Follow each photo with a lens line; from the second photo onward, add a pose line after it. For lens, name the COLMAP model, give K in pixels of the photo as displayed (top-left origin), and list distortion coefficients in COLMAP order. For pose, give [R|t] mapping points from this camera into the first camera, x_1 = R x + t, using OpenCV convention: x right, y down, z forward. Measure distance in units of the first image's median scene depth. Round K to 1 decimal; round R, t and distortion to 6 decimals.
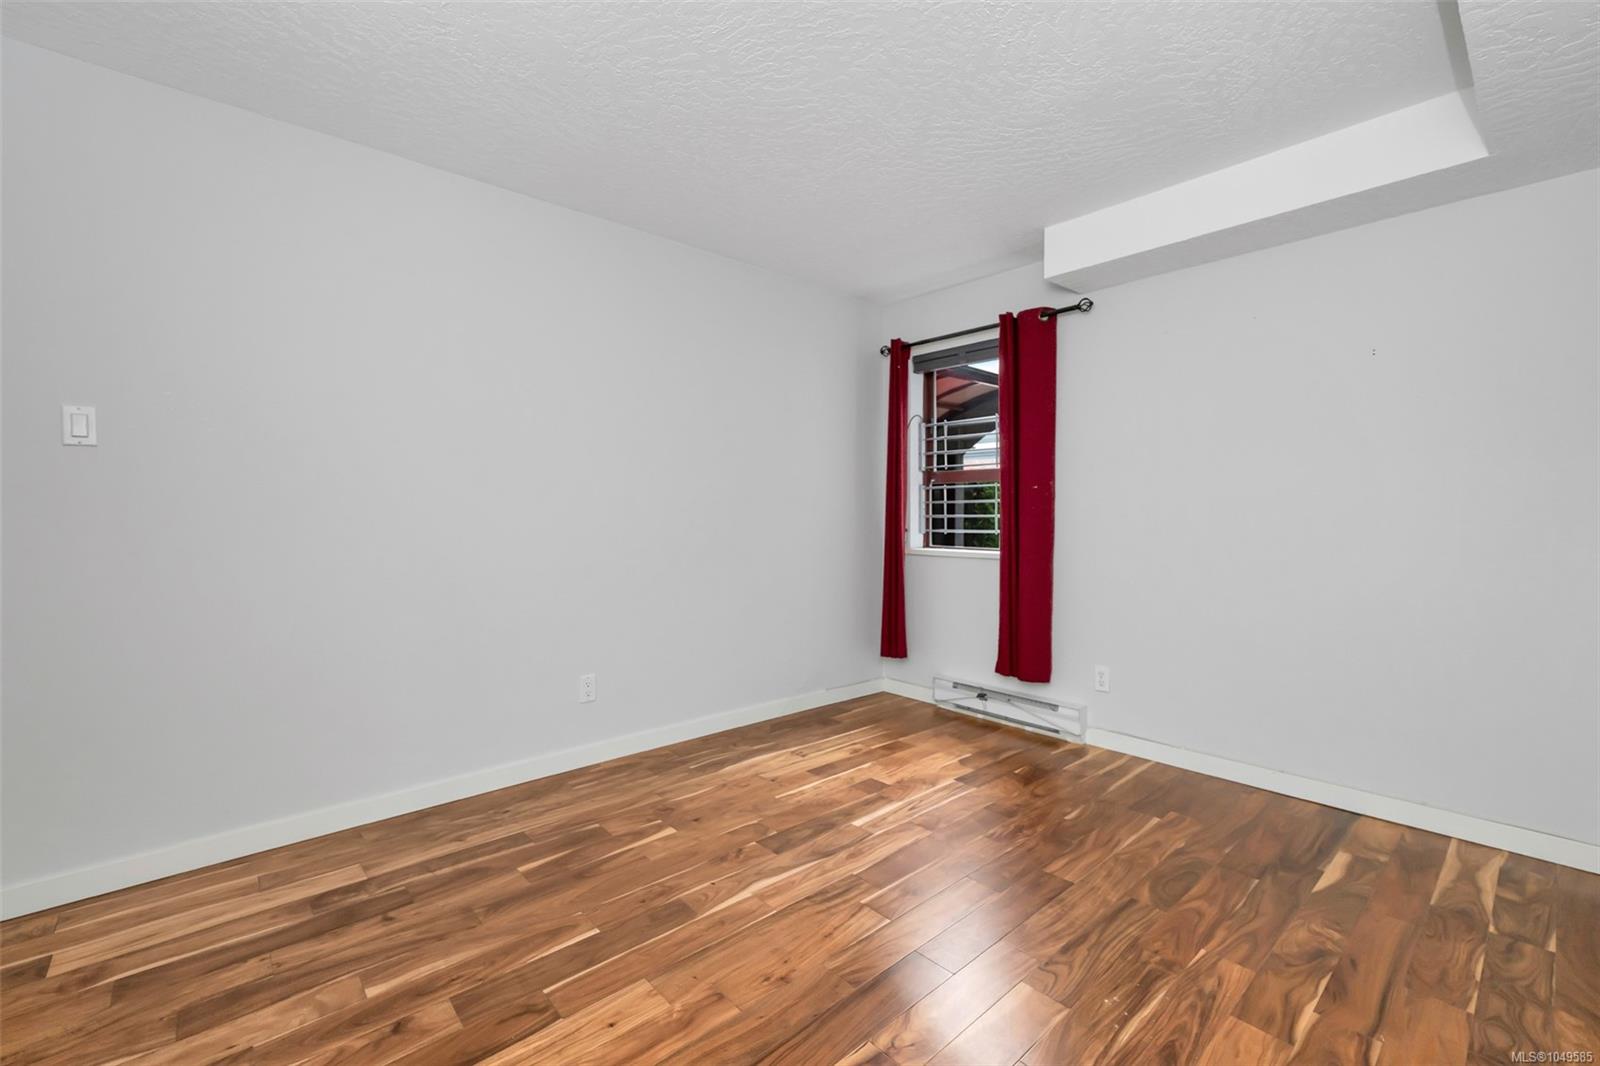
lens RADIAL K [[646.5, 0, 795.4], [0, 646.5, 524.5], [0, 0, 1]] dist [0.020848, 0.000099]
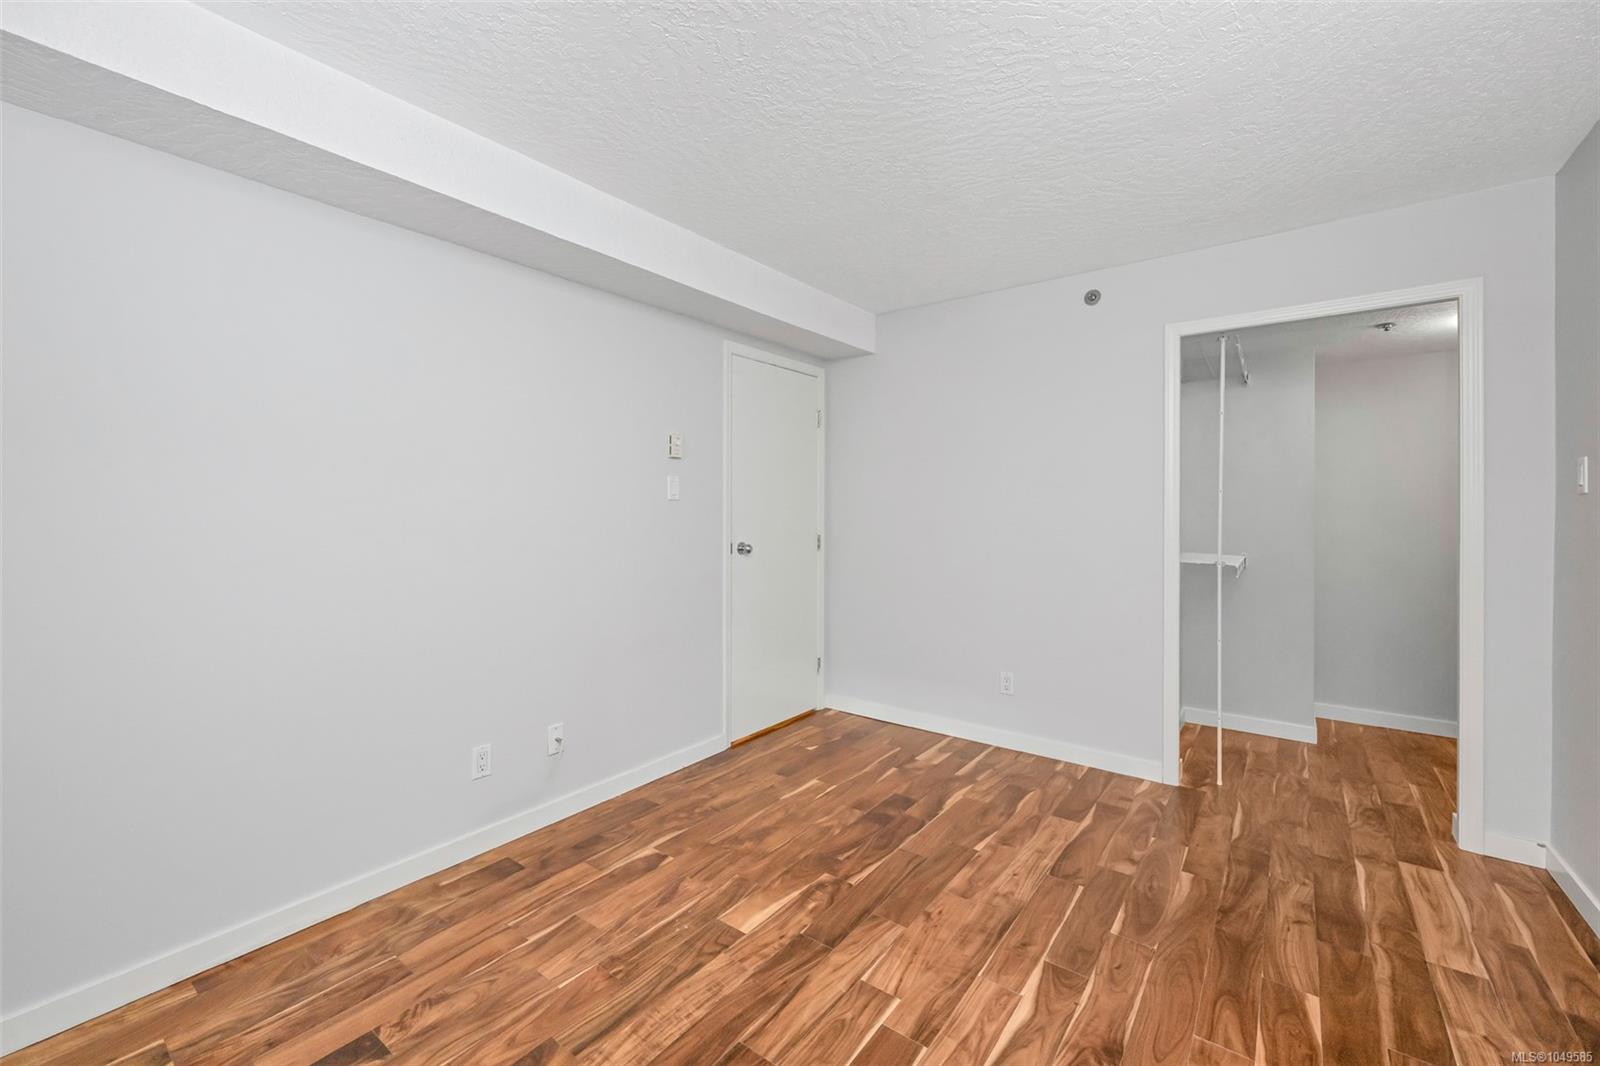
lens RADIAL K [[646.5, 0, 795.4], [0, 646.5, 524.5], [0, 0, 1]] dist [0.020848, 0.000099]
pose [[-0.977725, 0.000160, -0.209888, 0.447934], [-0.006485, 0.999499, 0.030968, -0.094686], [0.209788, 0.031640, -0.977235, 1.924751]]
